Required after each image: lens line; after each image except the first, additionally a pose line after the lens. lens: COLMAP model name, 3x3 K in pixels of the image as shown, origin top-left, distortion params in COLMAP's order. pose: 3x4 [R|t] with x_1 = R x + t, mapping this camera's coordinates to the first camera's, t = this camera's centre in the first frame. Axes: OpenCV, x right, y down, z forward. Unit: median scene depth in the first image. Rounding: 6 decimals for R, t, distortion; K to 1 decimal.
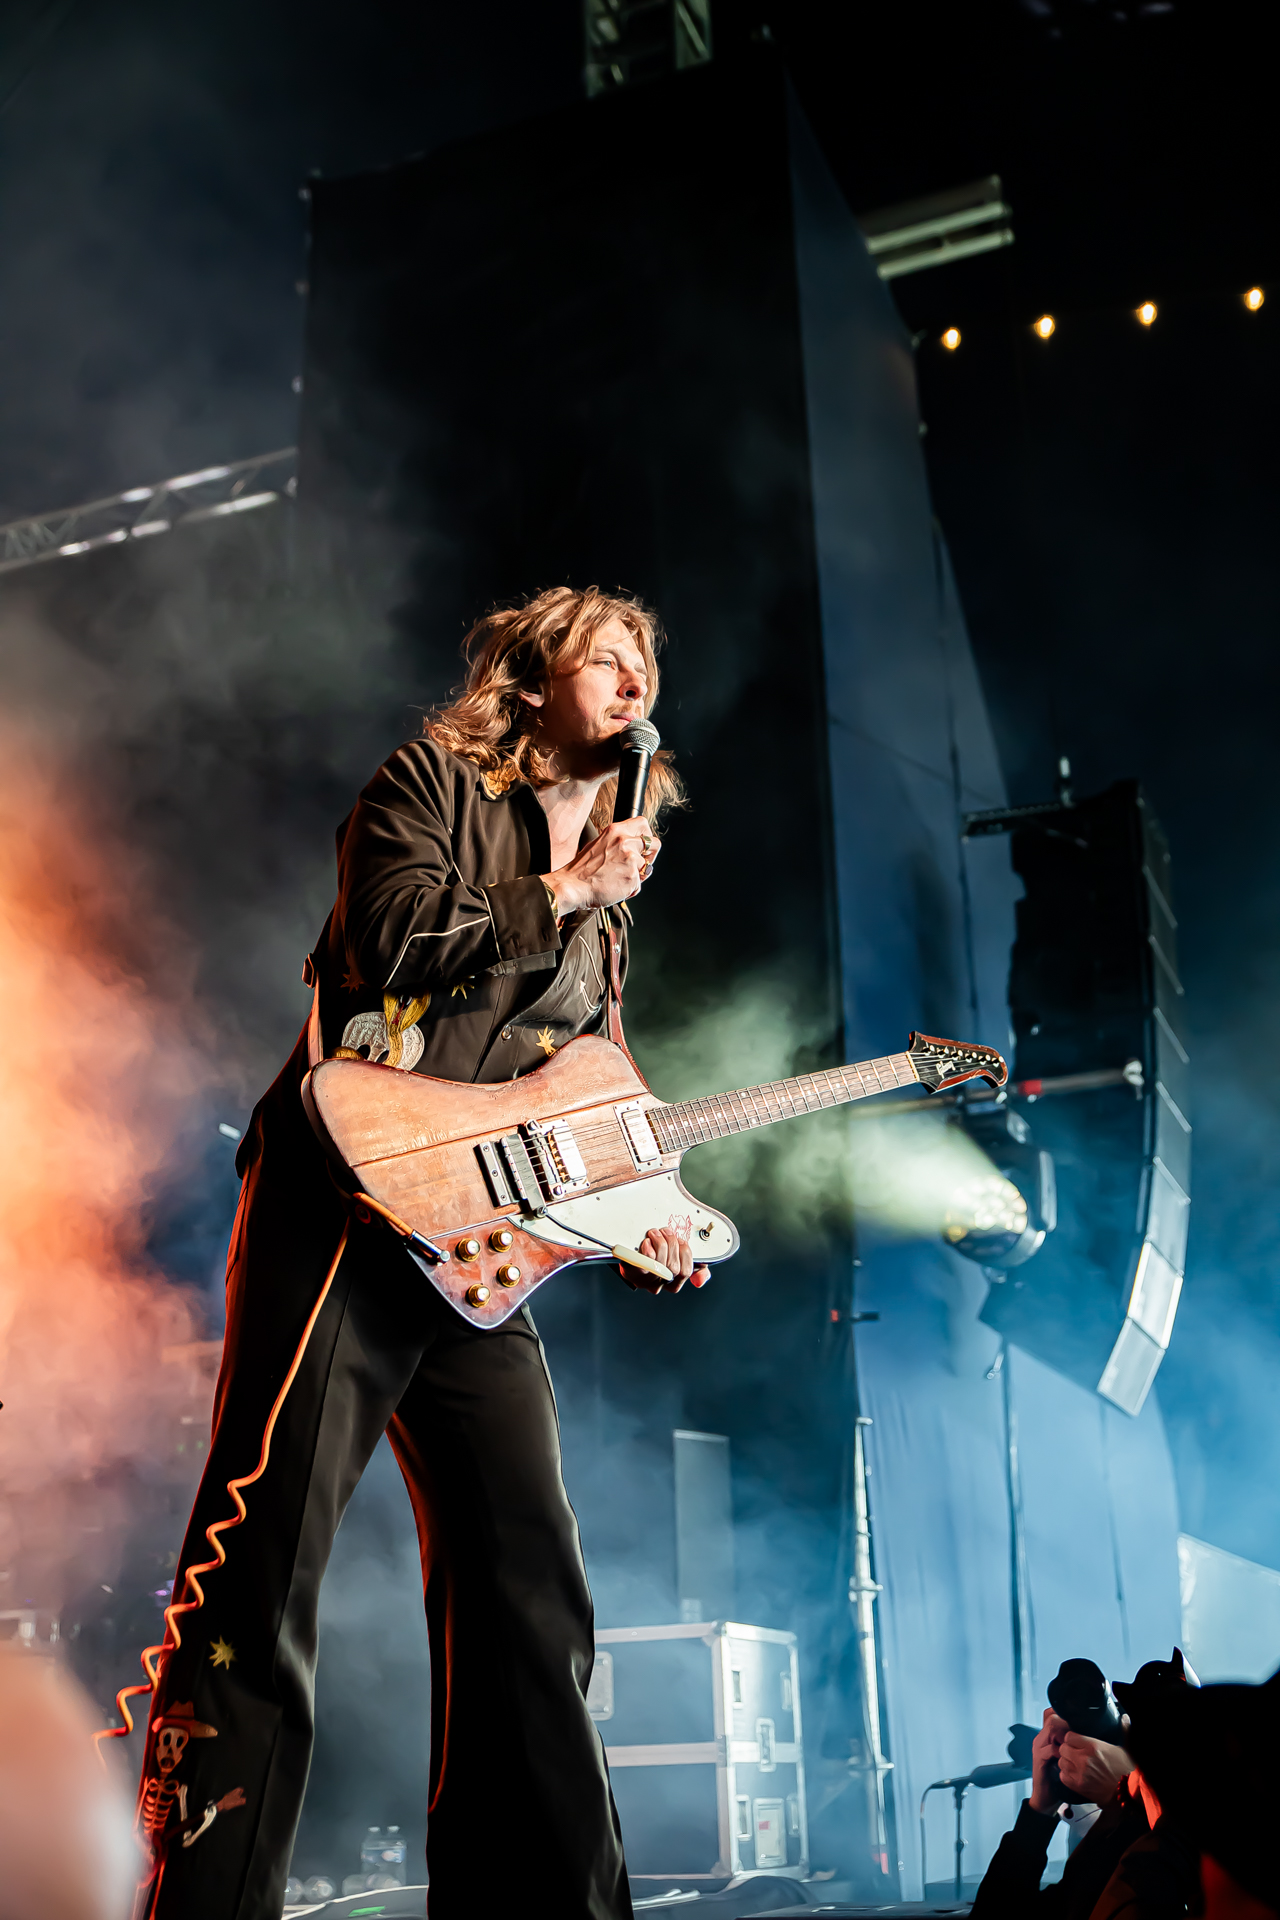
lens RADIAL K [[2234.7, 0, 640.0], [0, 2234.7, 960.0], [0, 0, 1]] dist [0.018702, 0.182257]
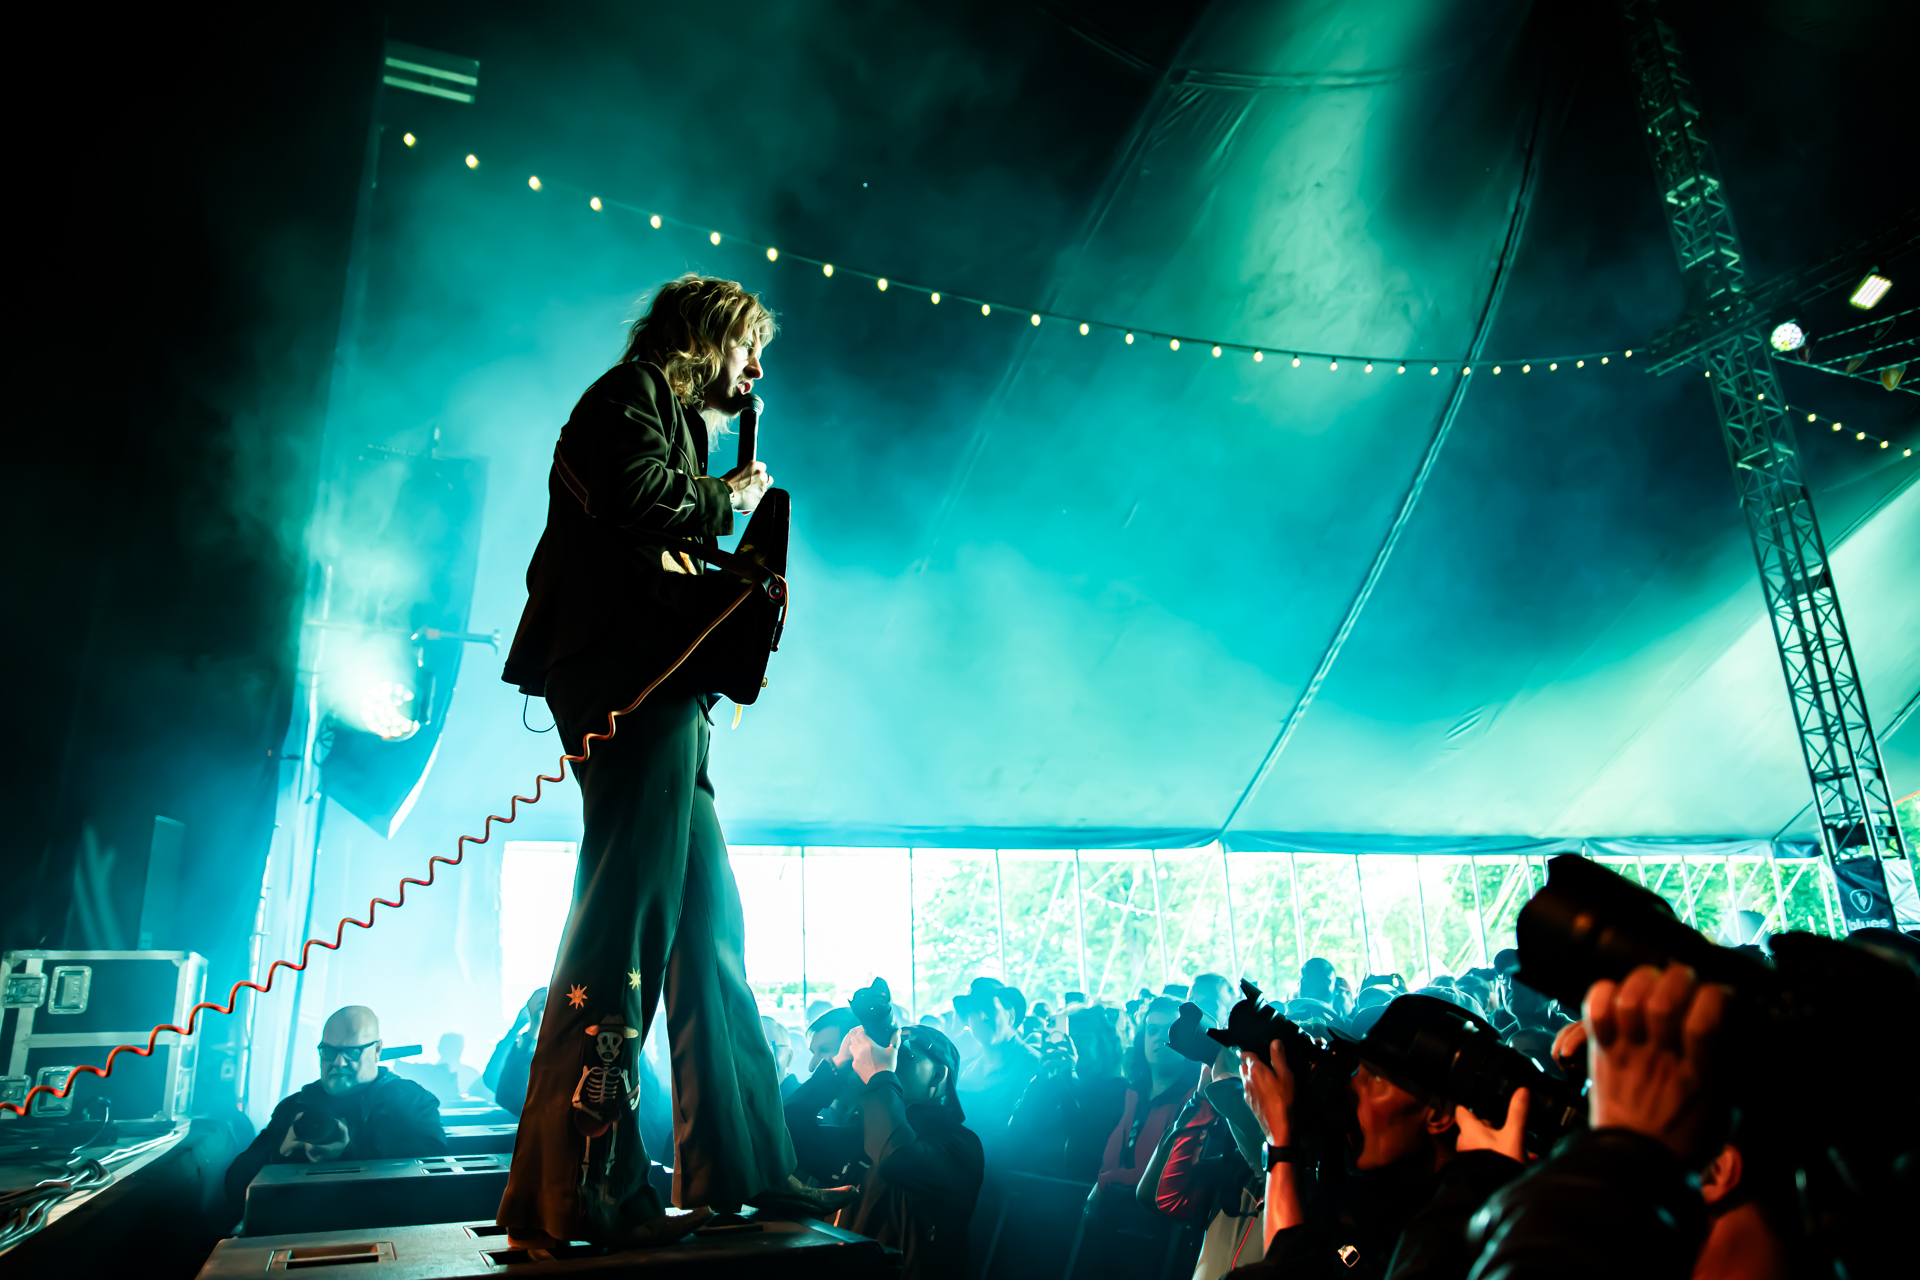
lens RADIAL K [[1322.9, 0, 960.0], [0, 1322.9, 640.0], [0, 0, 1]] dist [-0.121878, 0.077014]
pose [[0.676252, 0.218268, 0.703592, -0.223571], [-0.243942, 0.967562, -0.065694, 0.033597], [-0.695108, -0.127210, 0.707561, 0.098582]]
